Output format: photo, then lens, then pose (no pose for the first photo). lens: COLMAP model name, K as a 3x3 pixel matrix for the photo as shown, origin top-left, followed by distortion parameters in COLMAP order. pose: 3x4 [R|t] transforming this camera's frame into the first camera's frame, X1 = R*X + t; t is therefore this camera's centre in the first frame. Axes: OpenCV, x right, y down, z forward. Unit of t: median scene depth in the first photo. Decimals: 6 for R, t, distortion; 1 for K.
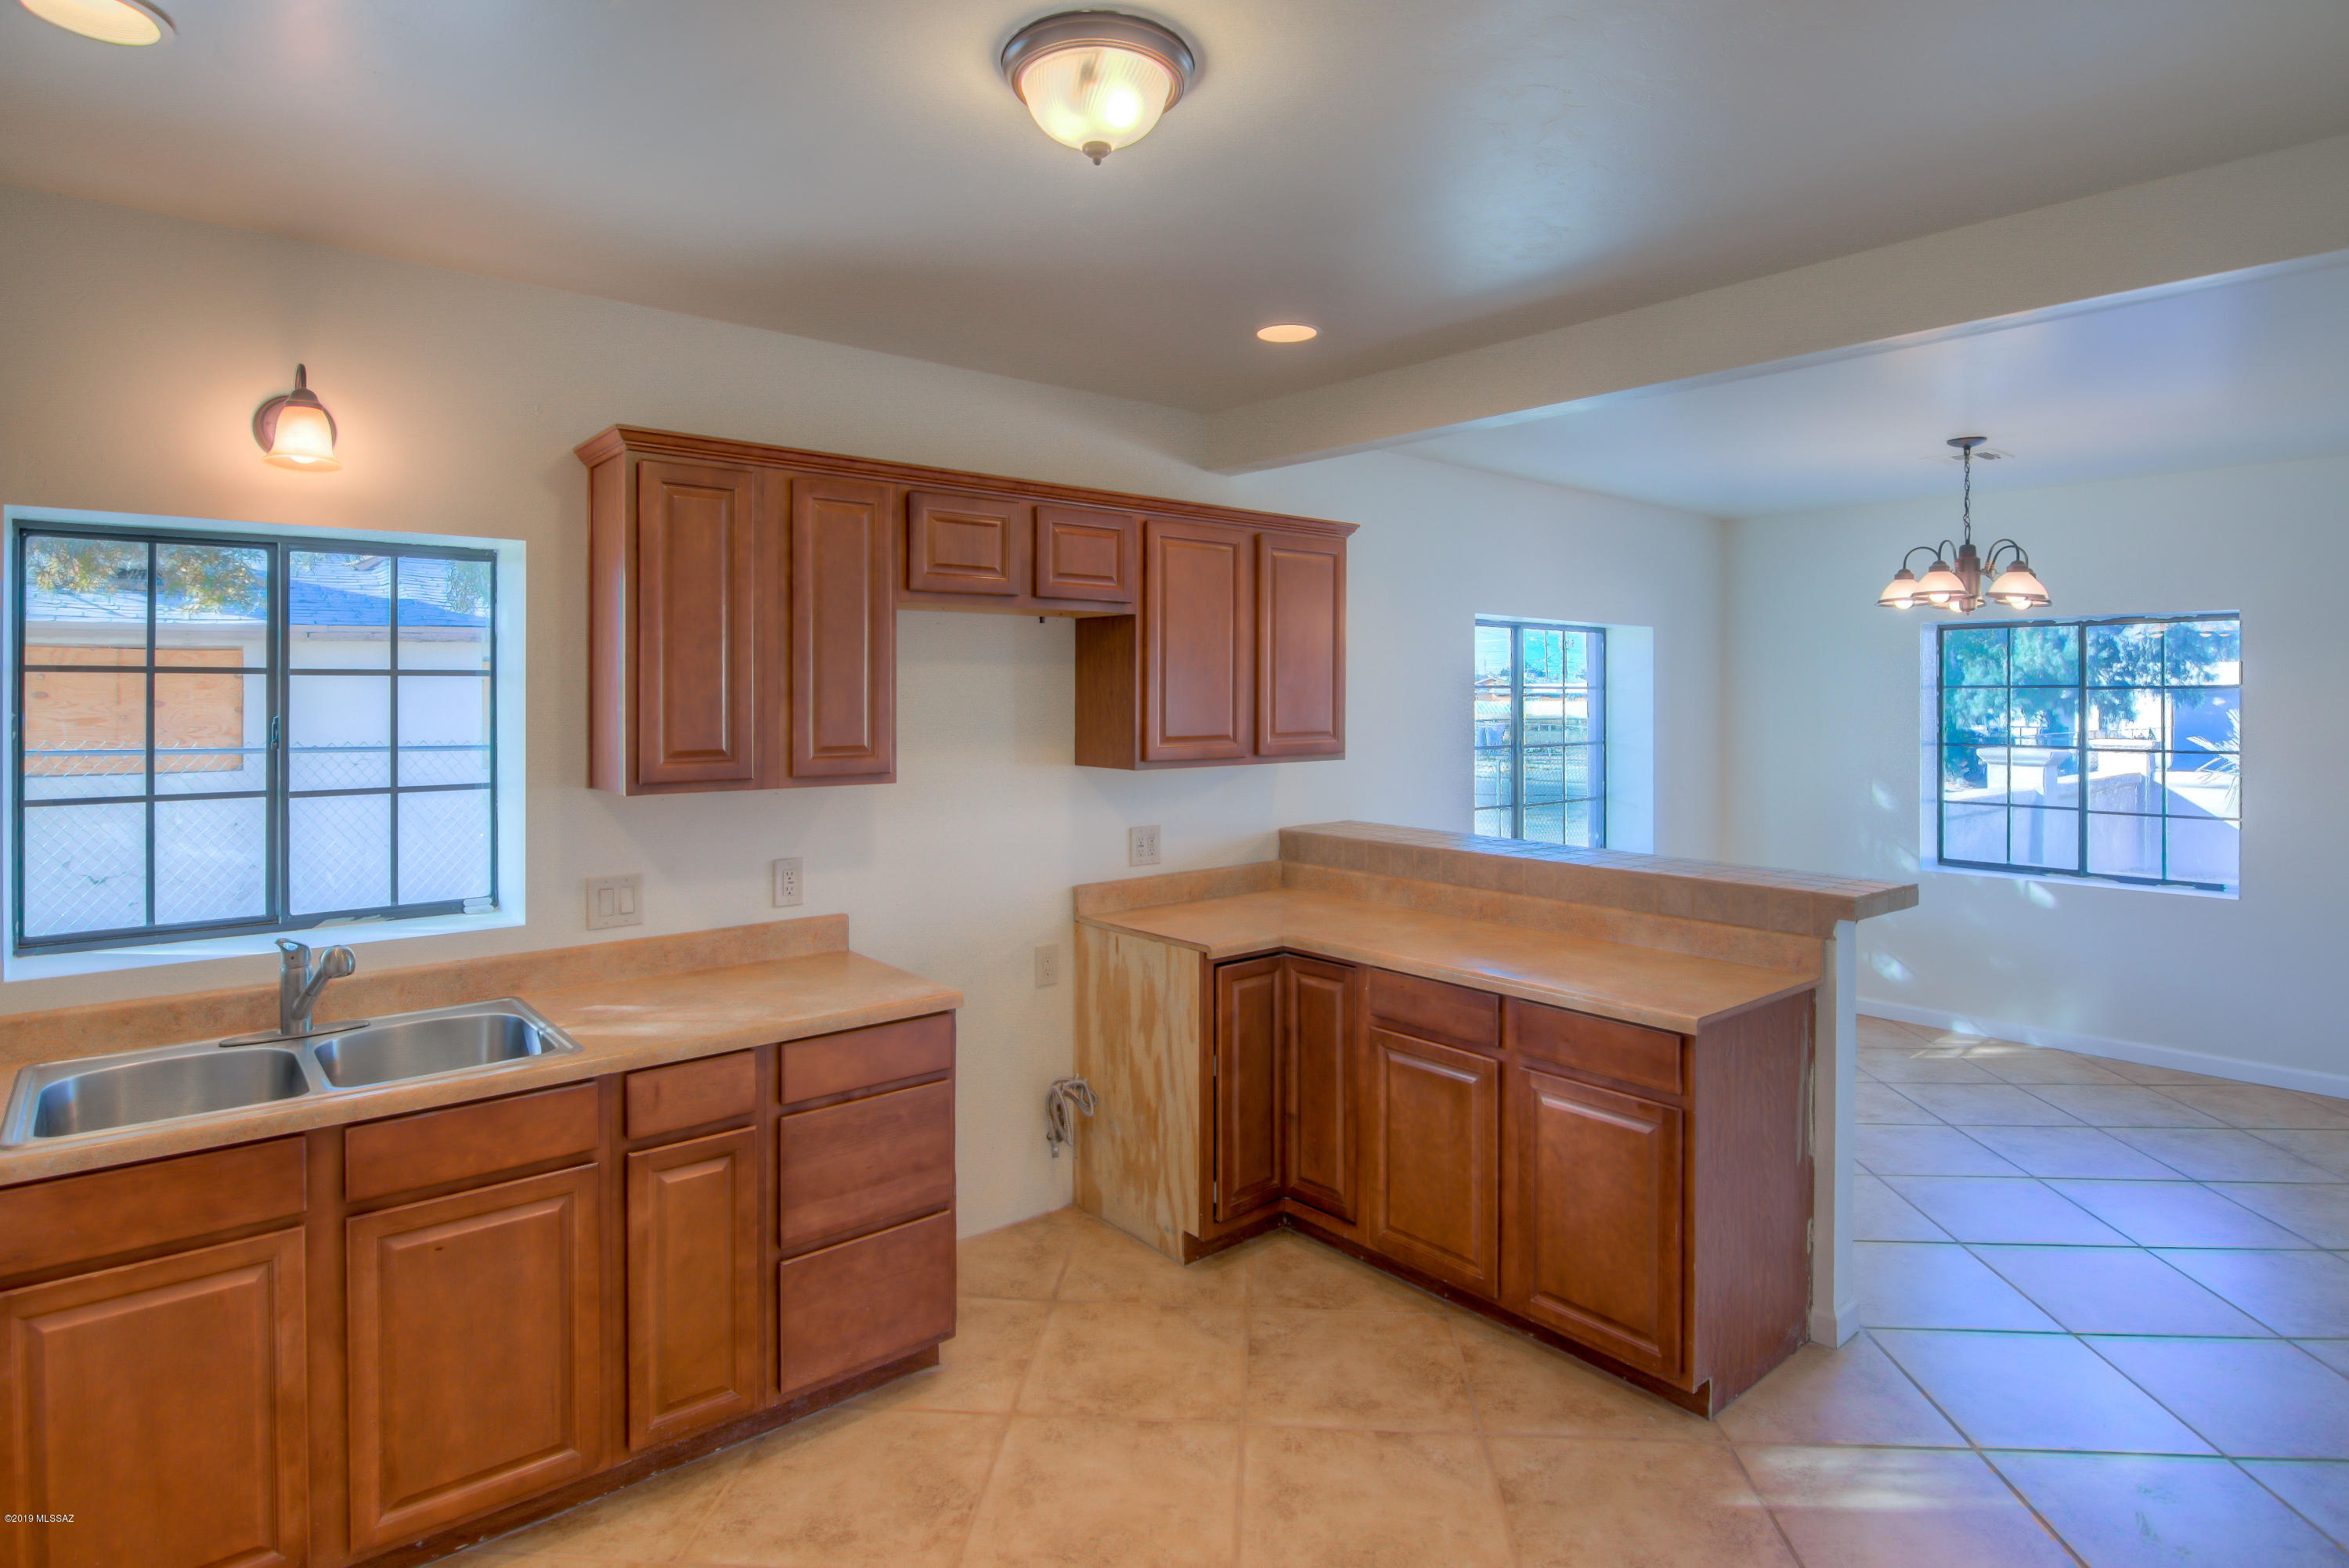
lens RADIAL K [[1228.4, 0, 1138.6], [0, 1228.4, 678.6], [0, 0, 1]] dist [-0.001525, -0.010632]
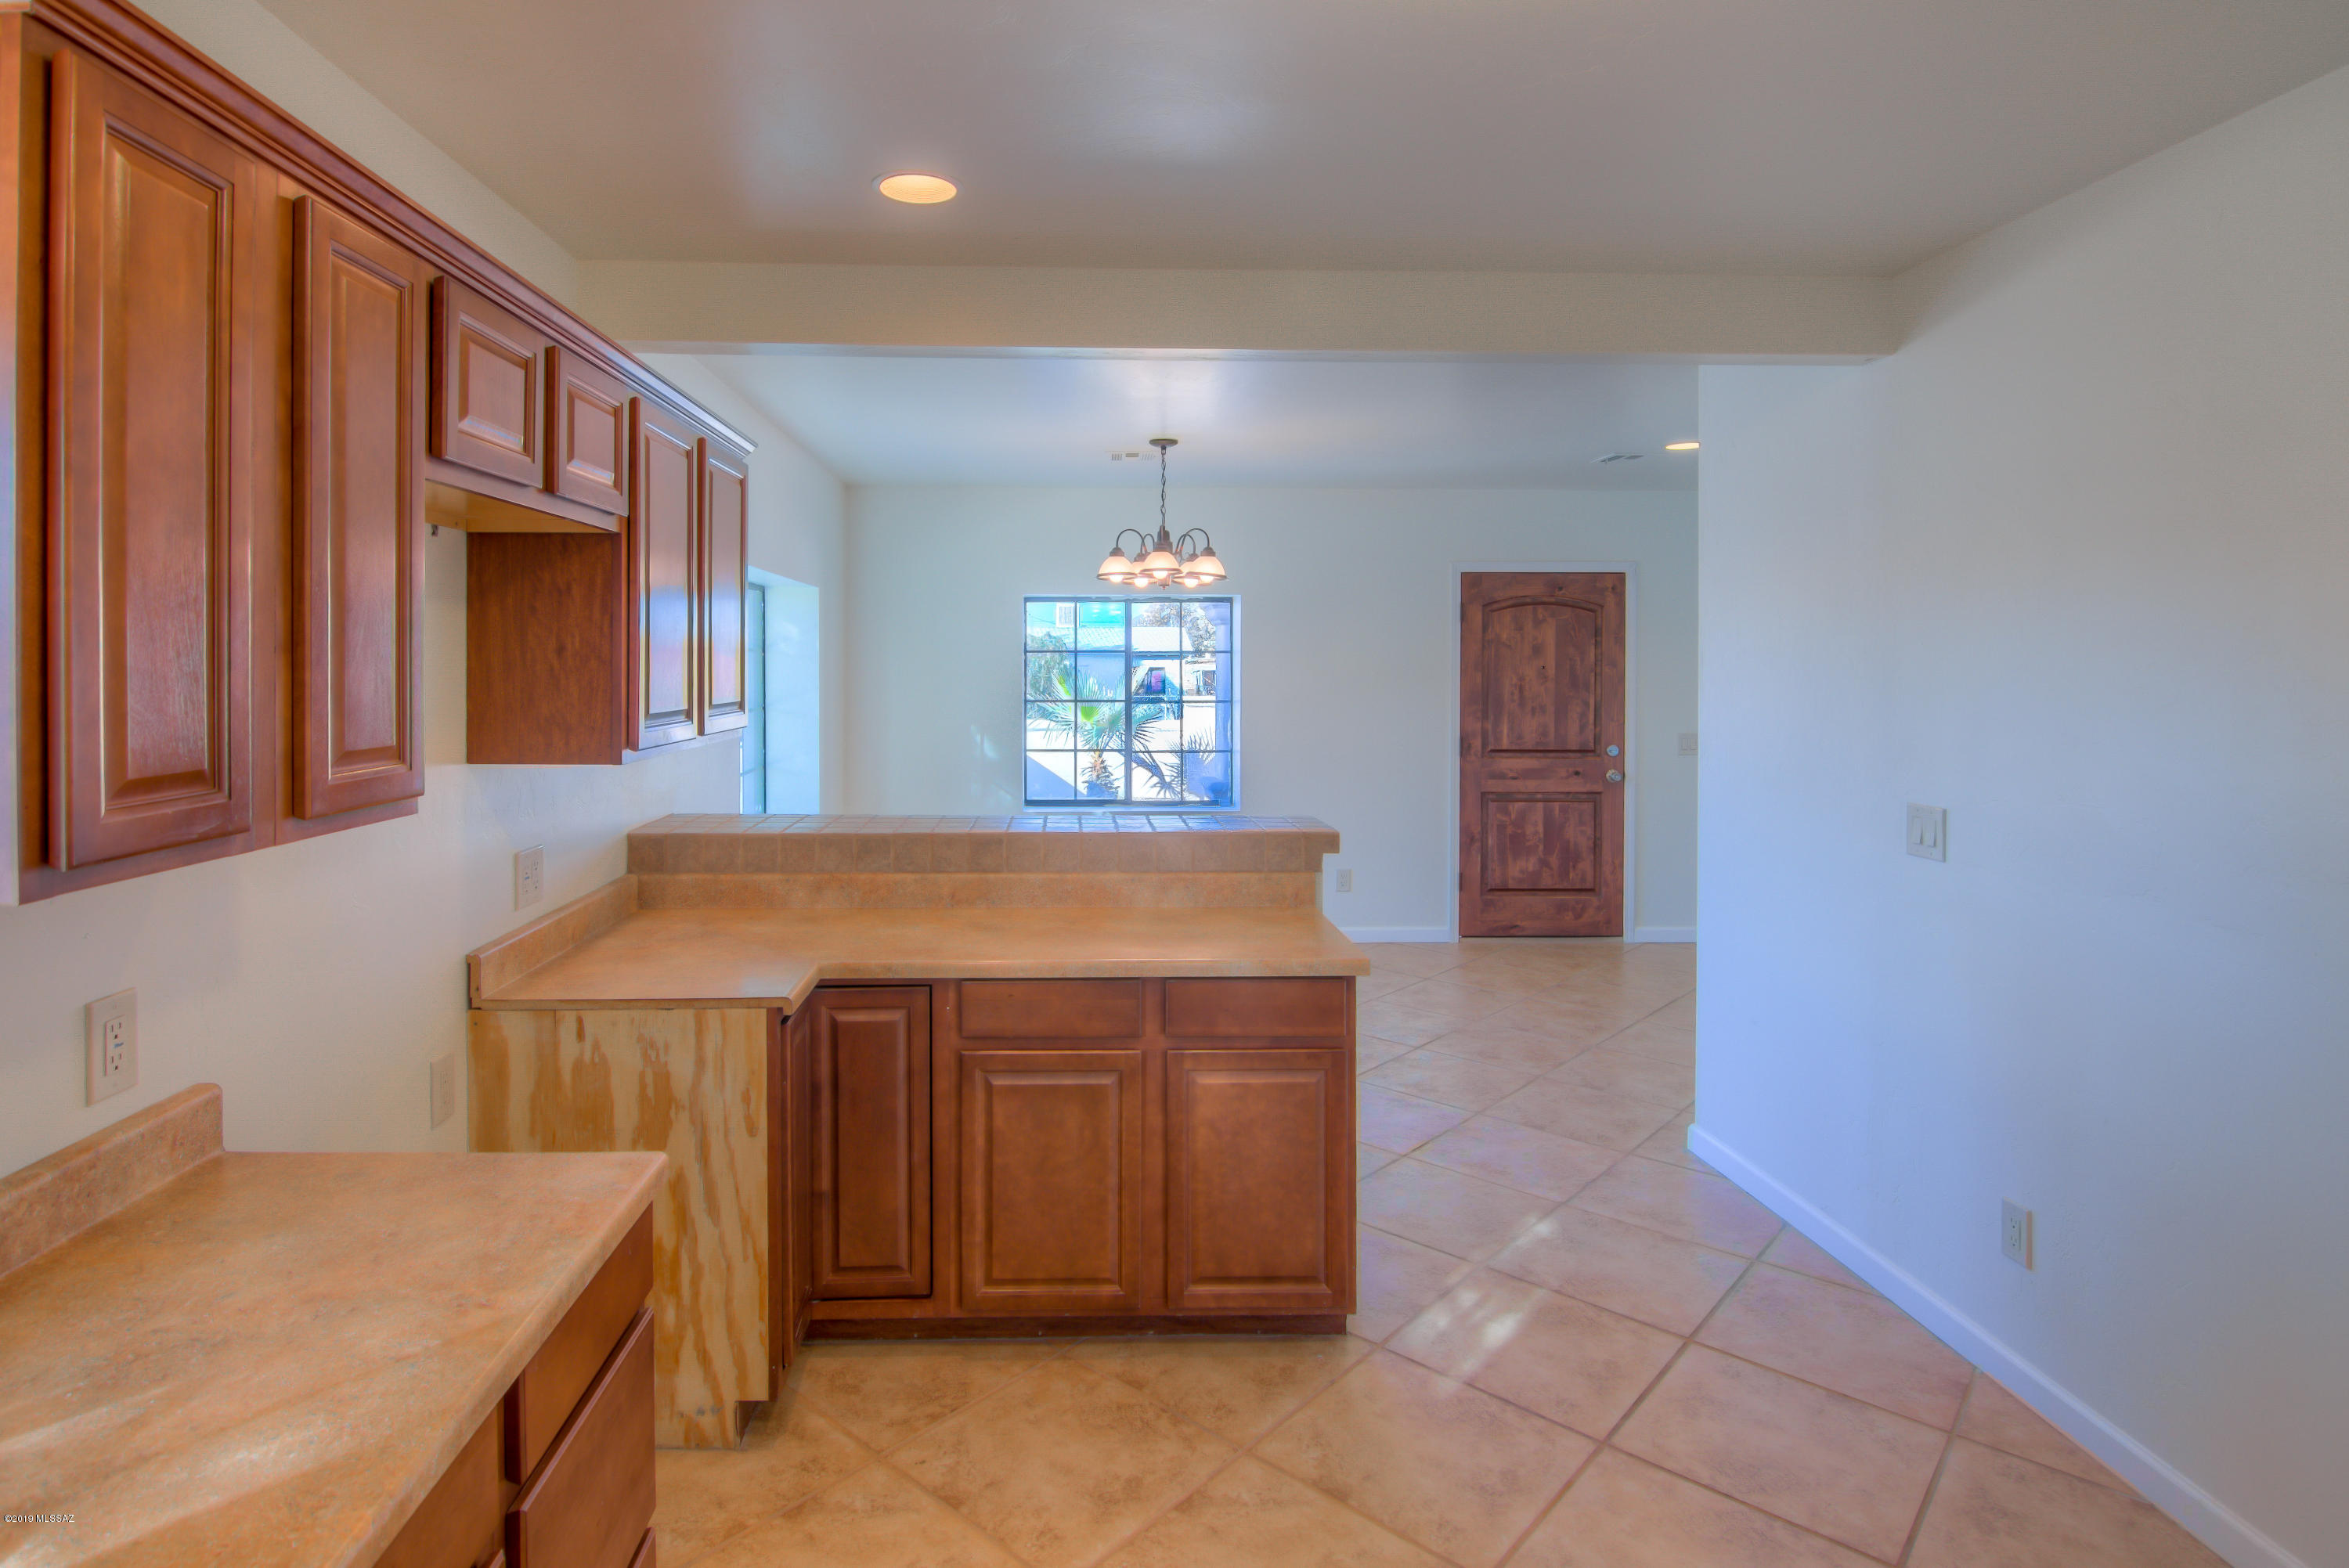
lens RADIAL K [[1228.4, 0, 1269.7], [0, 1228.4, 661.4], [0, 0, 1]] dist [-0.001525, -0.010632]
pose [[0.615388, -0.001244, 0.788224, -0.348899], [-0.010033, 0.999905, 0.009411, 0.008860], [-0.788161, -0.013699, 0.615317, 0.336855]]
